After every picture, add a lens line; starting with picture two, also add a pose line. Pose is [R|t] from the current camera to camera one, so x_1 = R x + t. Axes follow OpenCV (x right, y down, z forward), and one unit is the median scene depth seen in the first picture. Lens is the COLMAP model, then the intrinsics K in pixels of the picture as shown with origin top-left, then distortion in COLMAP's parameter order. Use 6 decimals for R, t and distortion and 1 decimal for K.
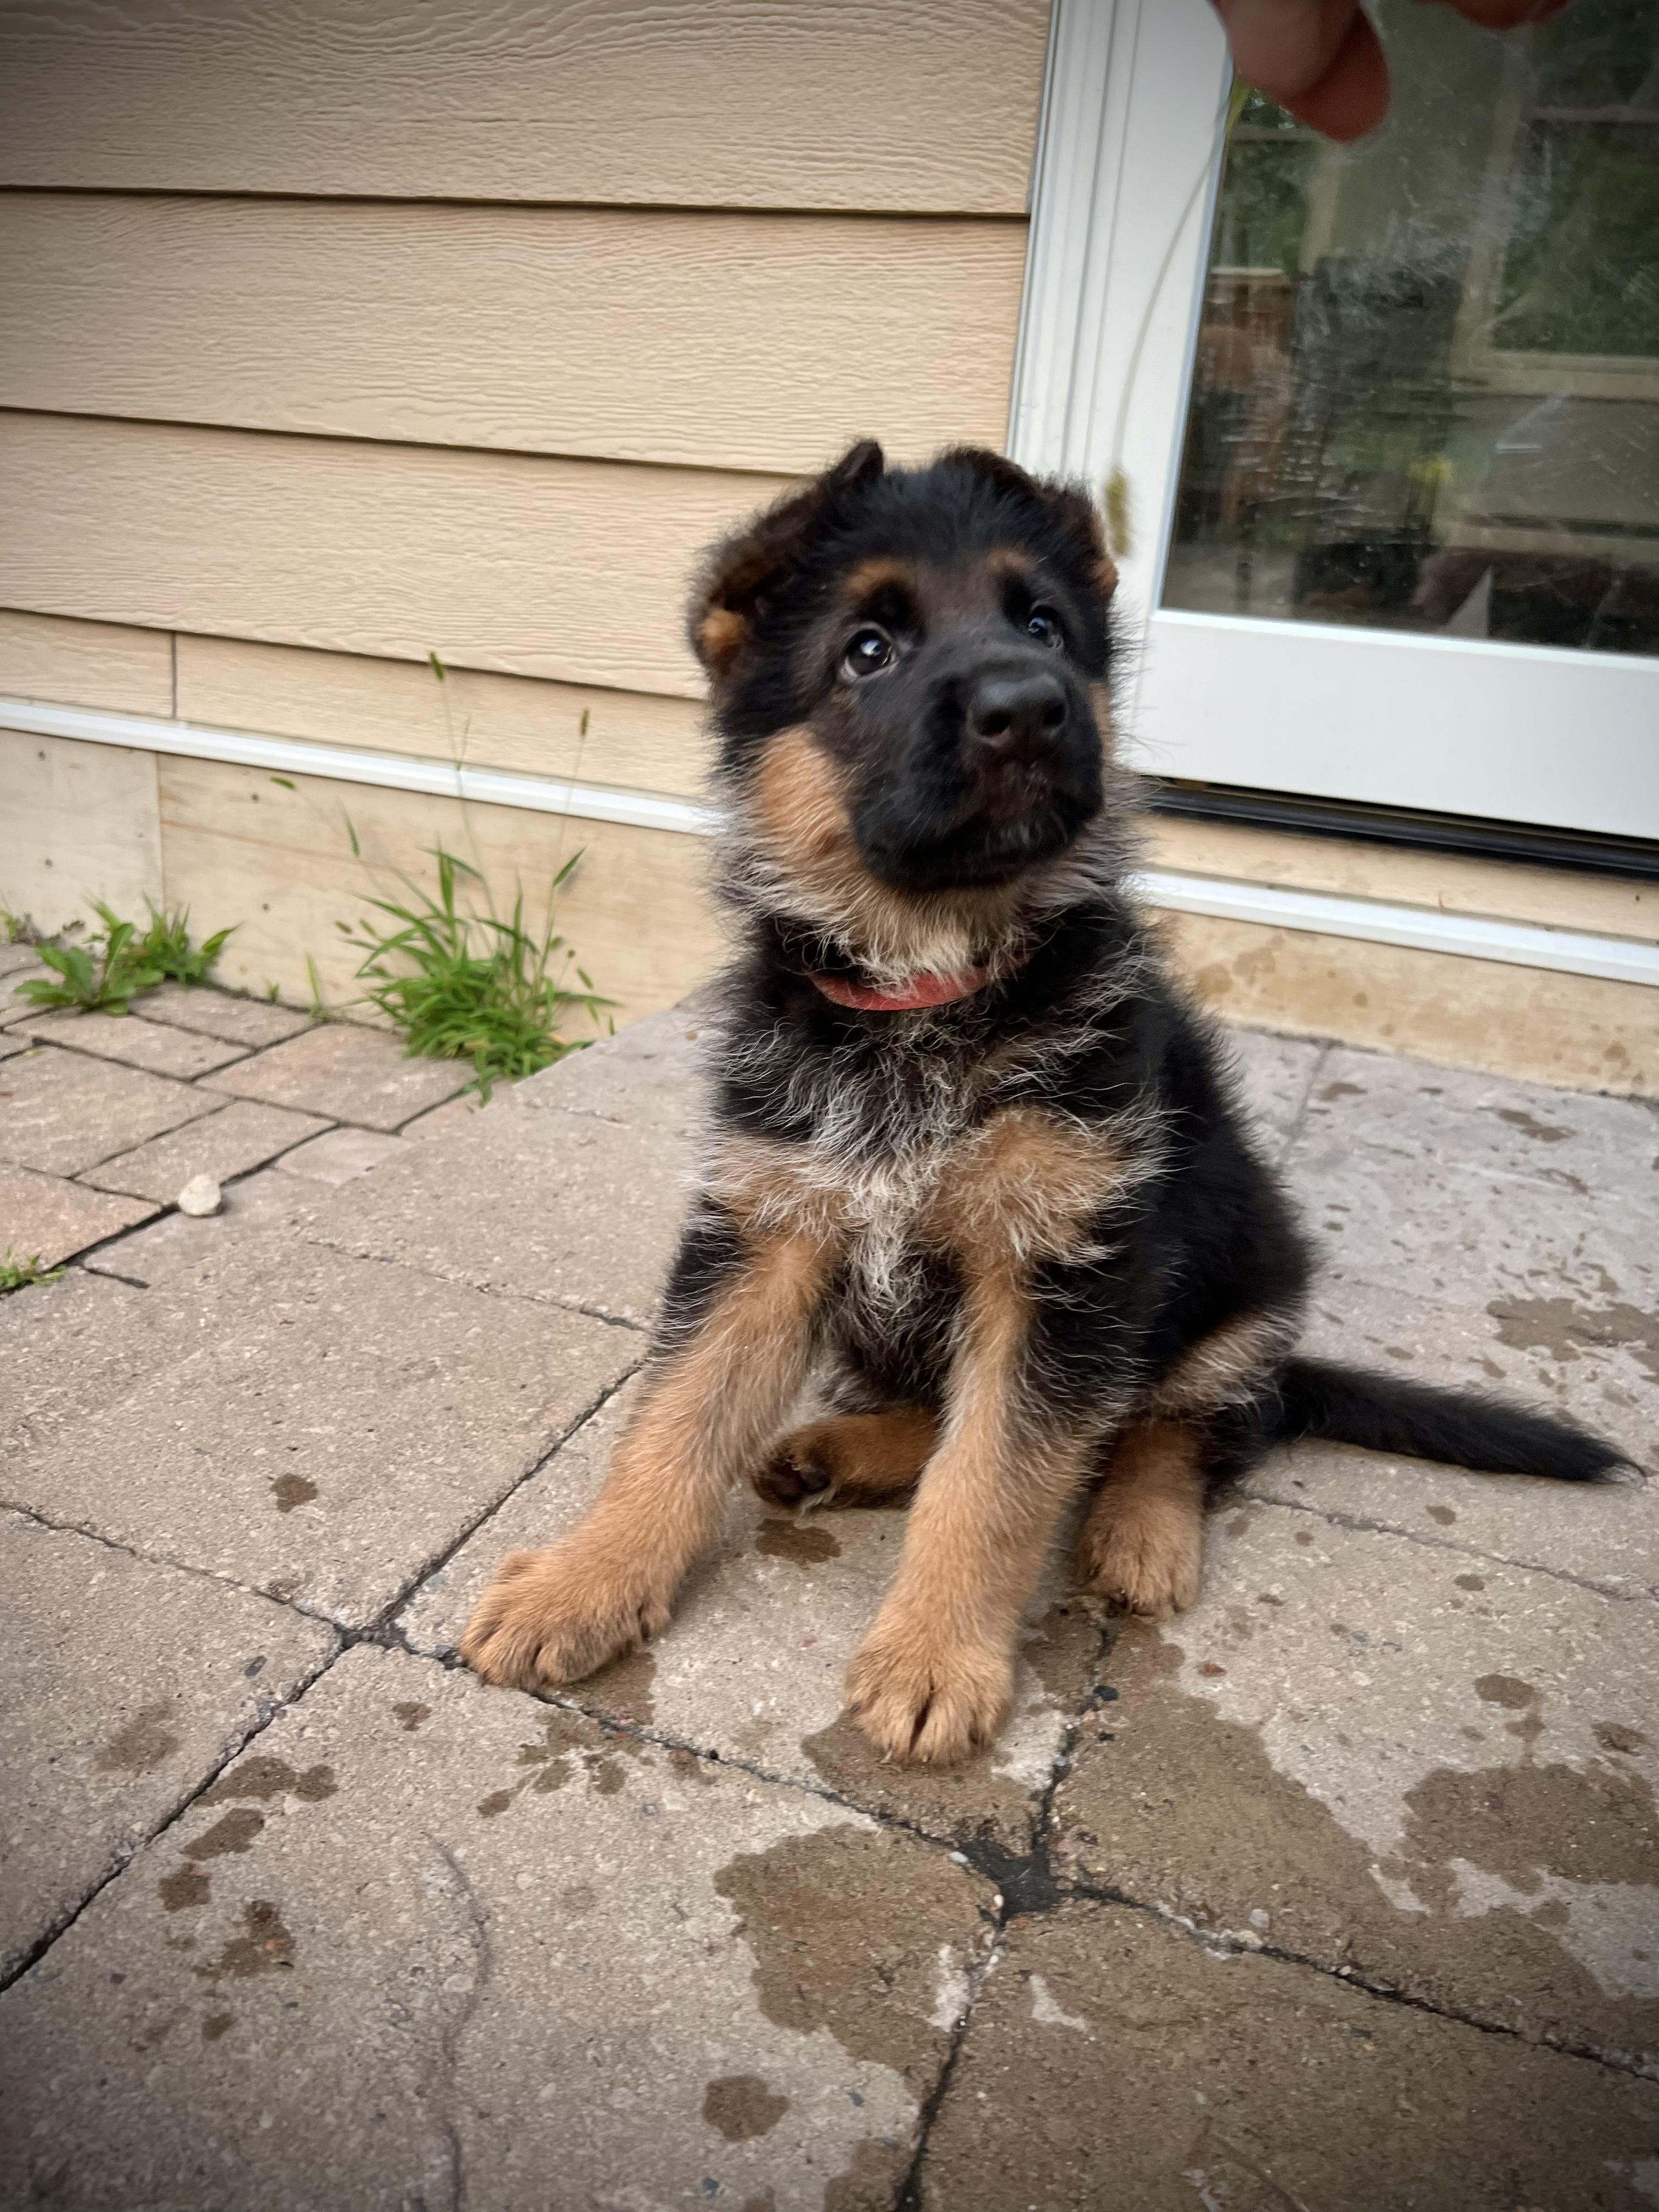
lens RADIAL K [[1664.8, 0, 816.0], [0, 1664.8, 1102.5], [0, 0, 1]] dist [-0.005230, -0.010500]
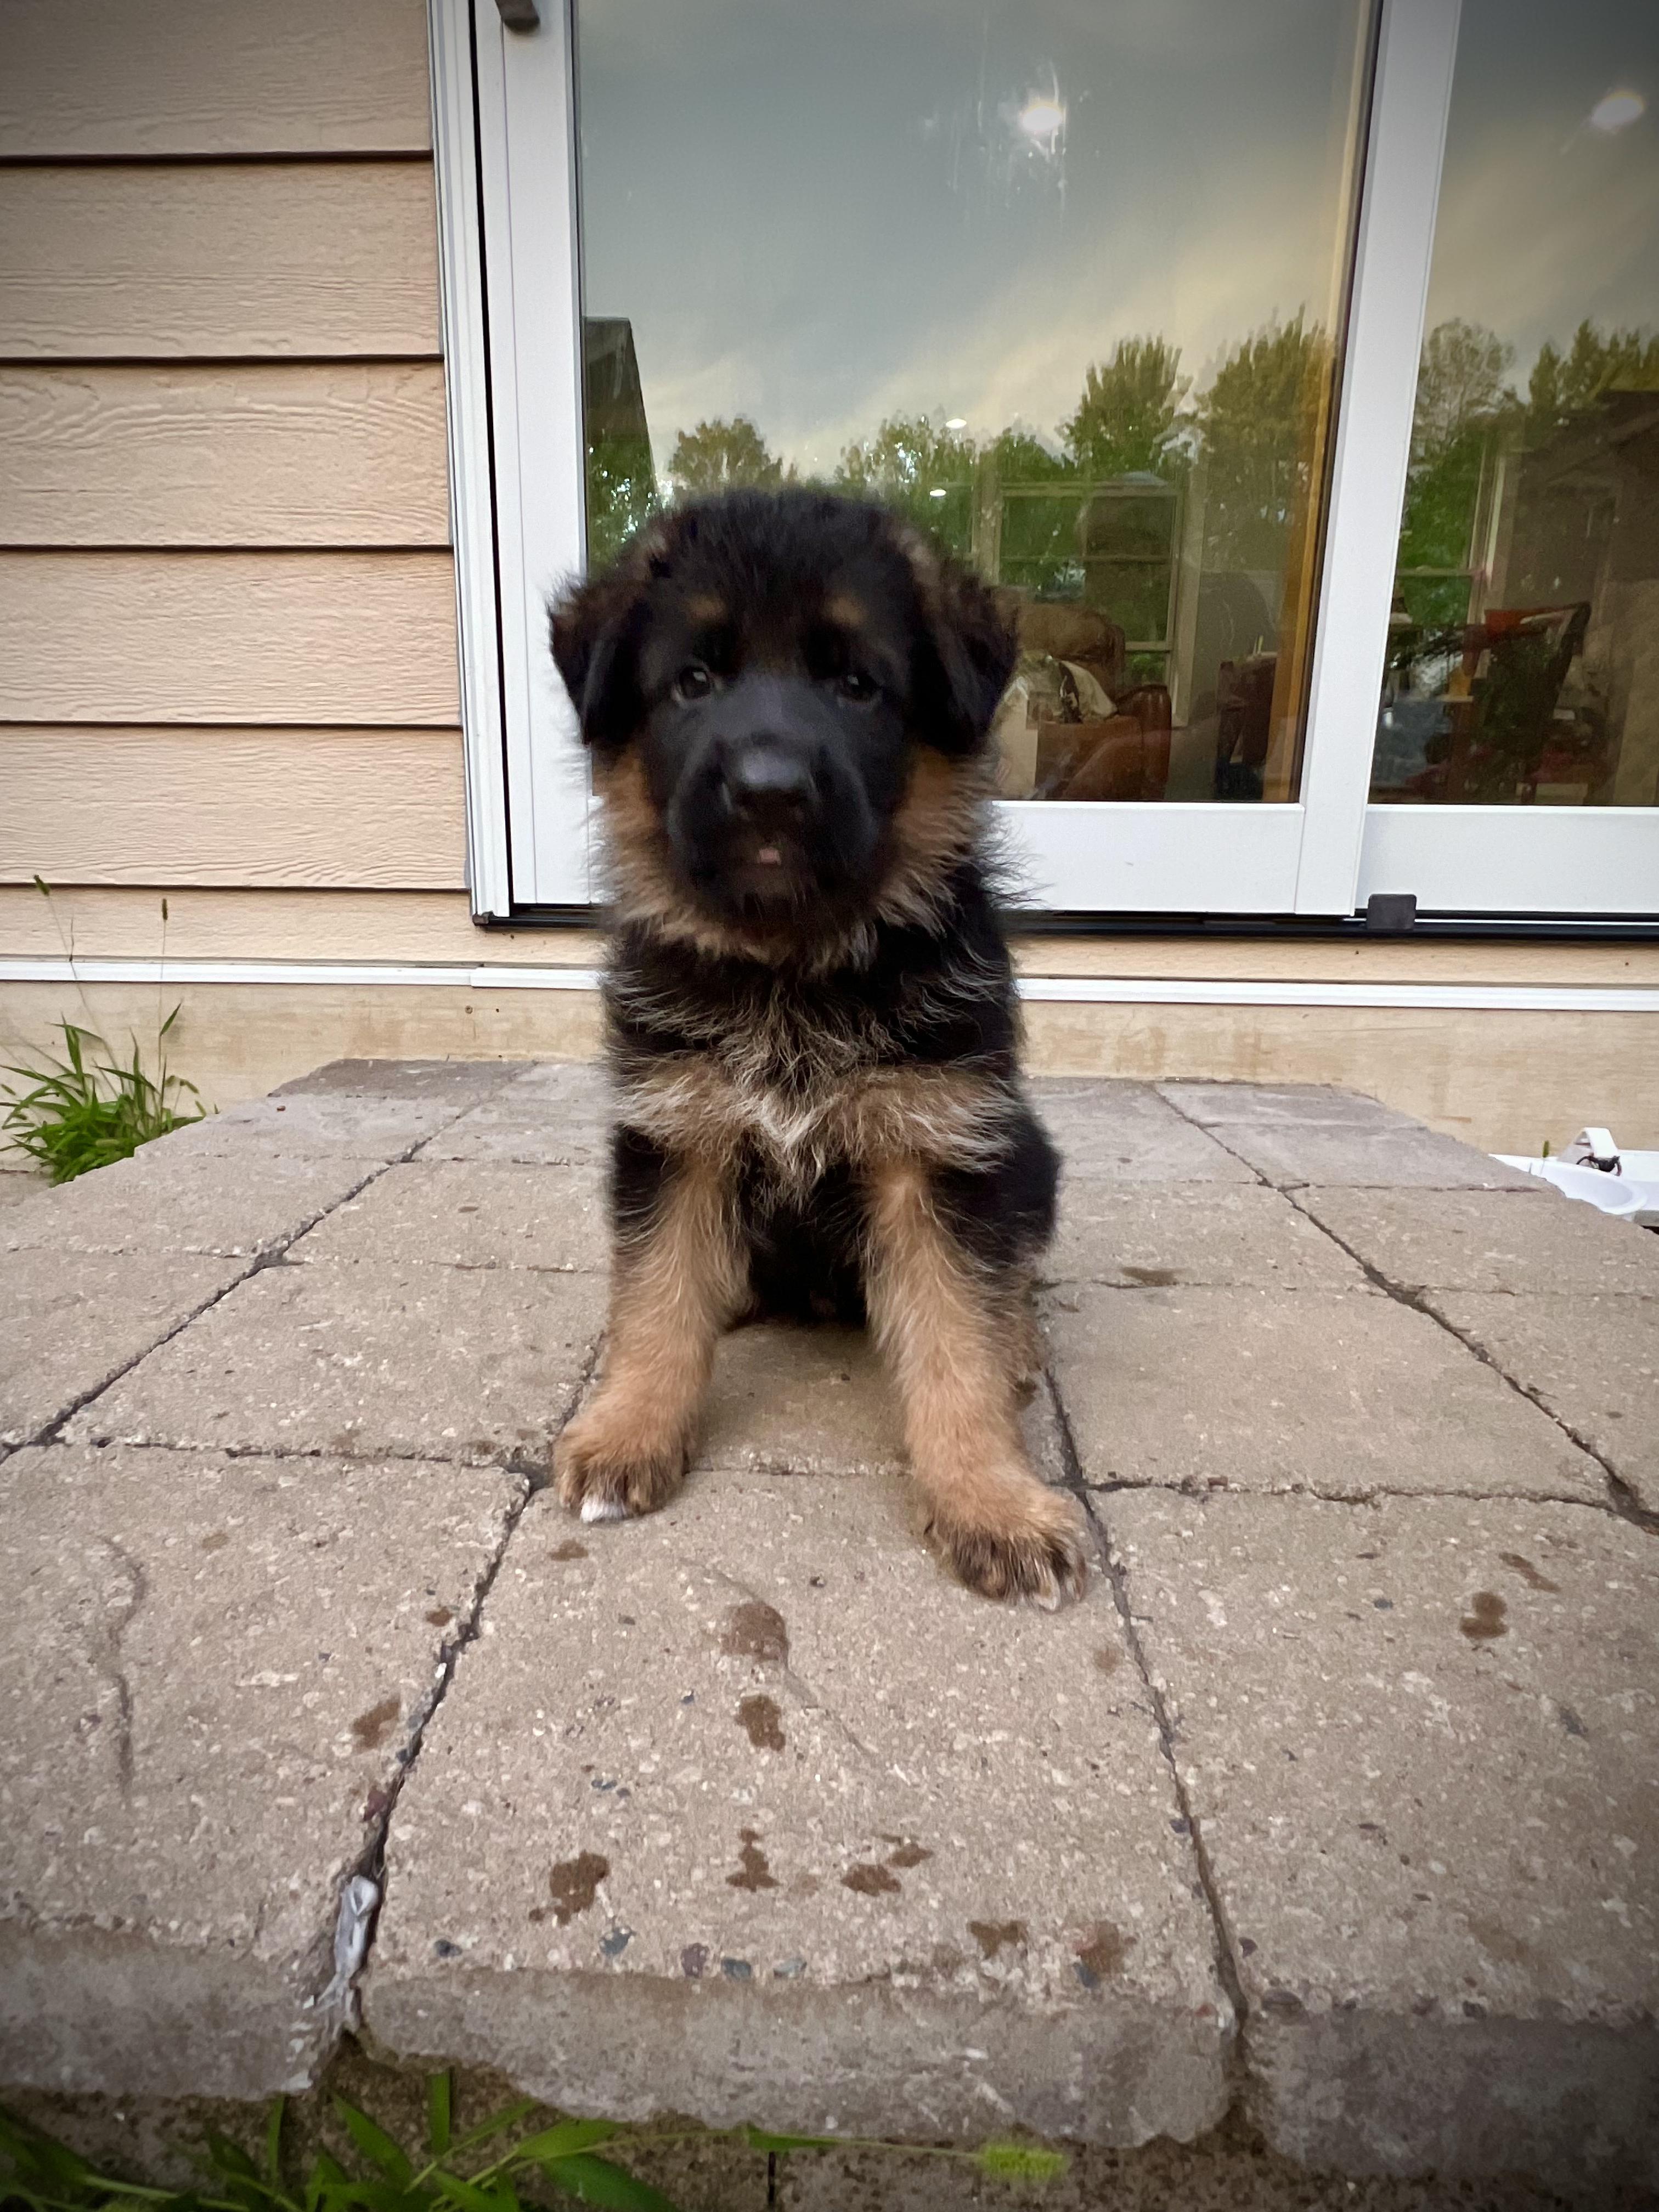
lens RADIAL K [[1207.8, 0, 788.1], [0, 1207.8, 1091.0], [0, 0, 1]] dist [-0.017089, 0.005756]
pose [[0.944040, -0.132413, 0.302085, 0.017171], [0.171057, 0.979633, -0.105164, 0.097092], [-0.282007, 0.150953, 0.947462, -0.040702]]
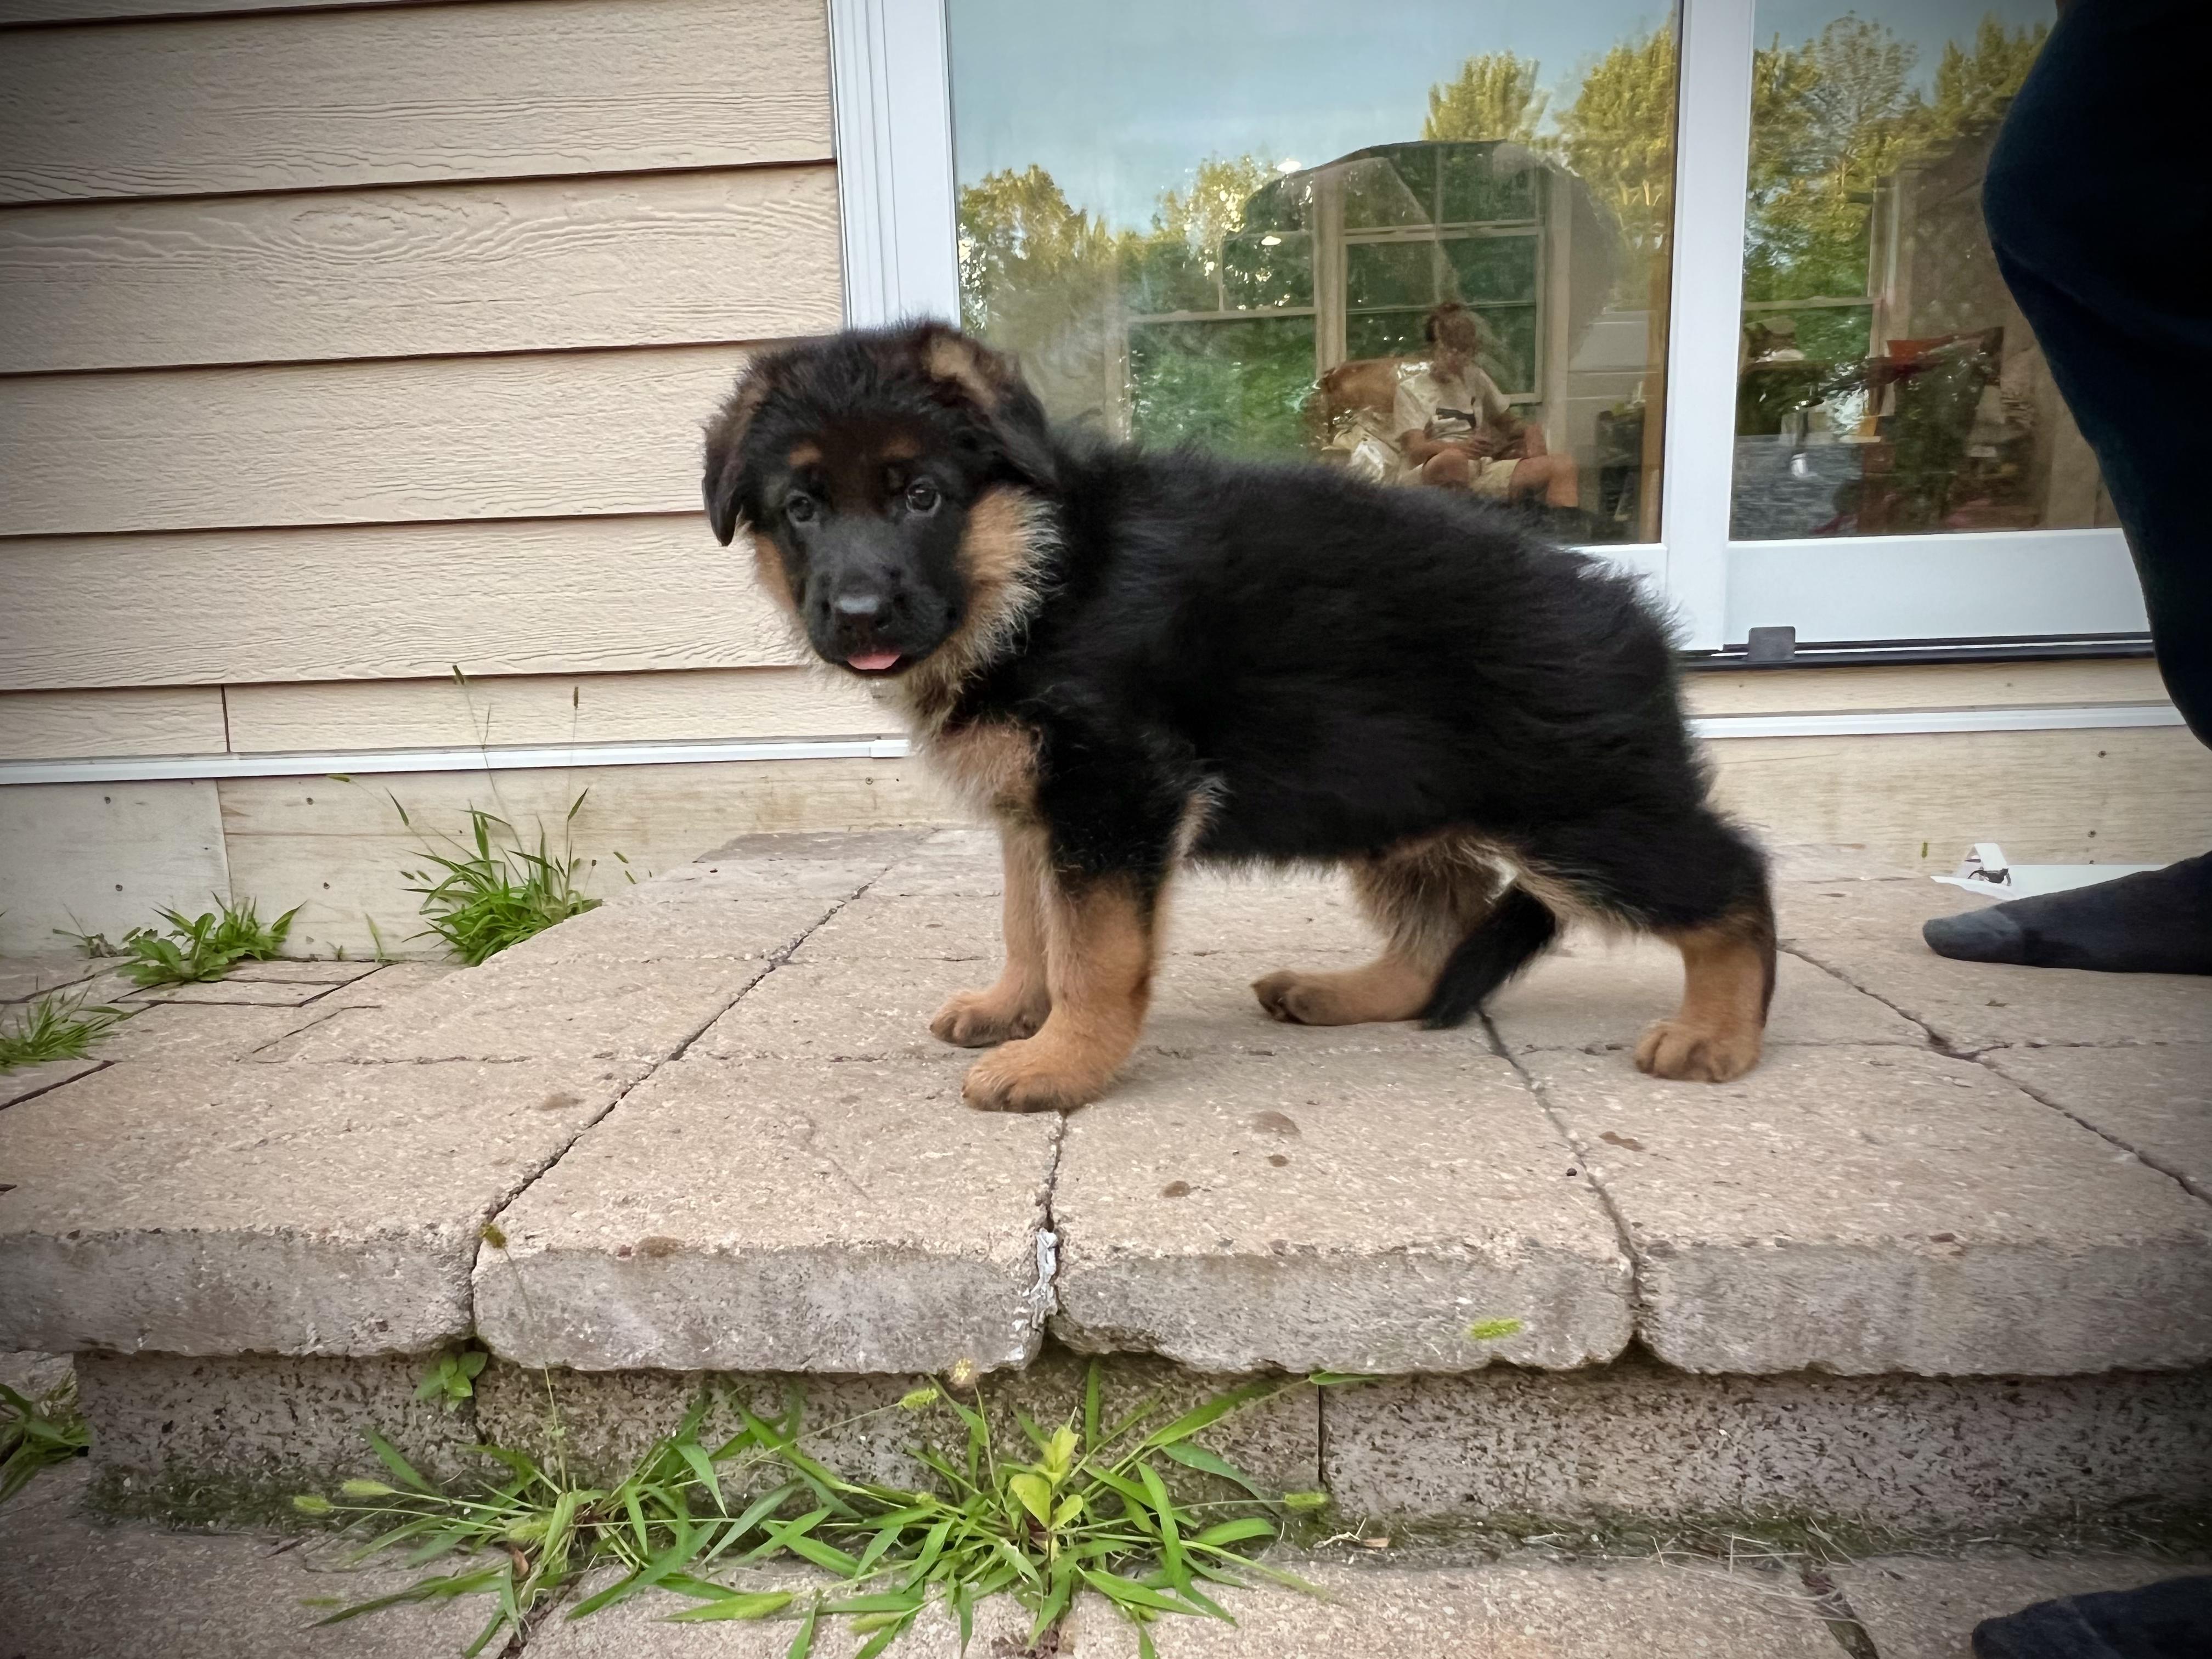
lens RADIAL K [[1411.9, 0, 1086.5], [0, 1411.9, 876.2], [0, 0, 1]] dist [-0.017185, 0.006952]
pose [[0.944719, -0.158164, 0.287212, -0.097364], [0.206903, 0.967105, -0.147987, 0.169245], [-0.254358, 0.199231, 0.946366, -0.181831]]
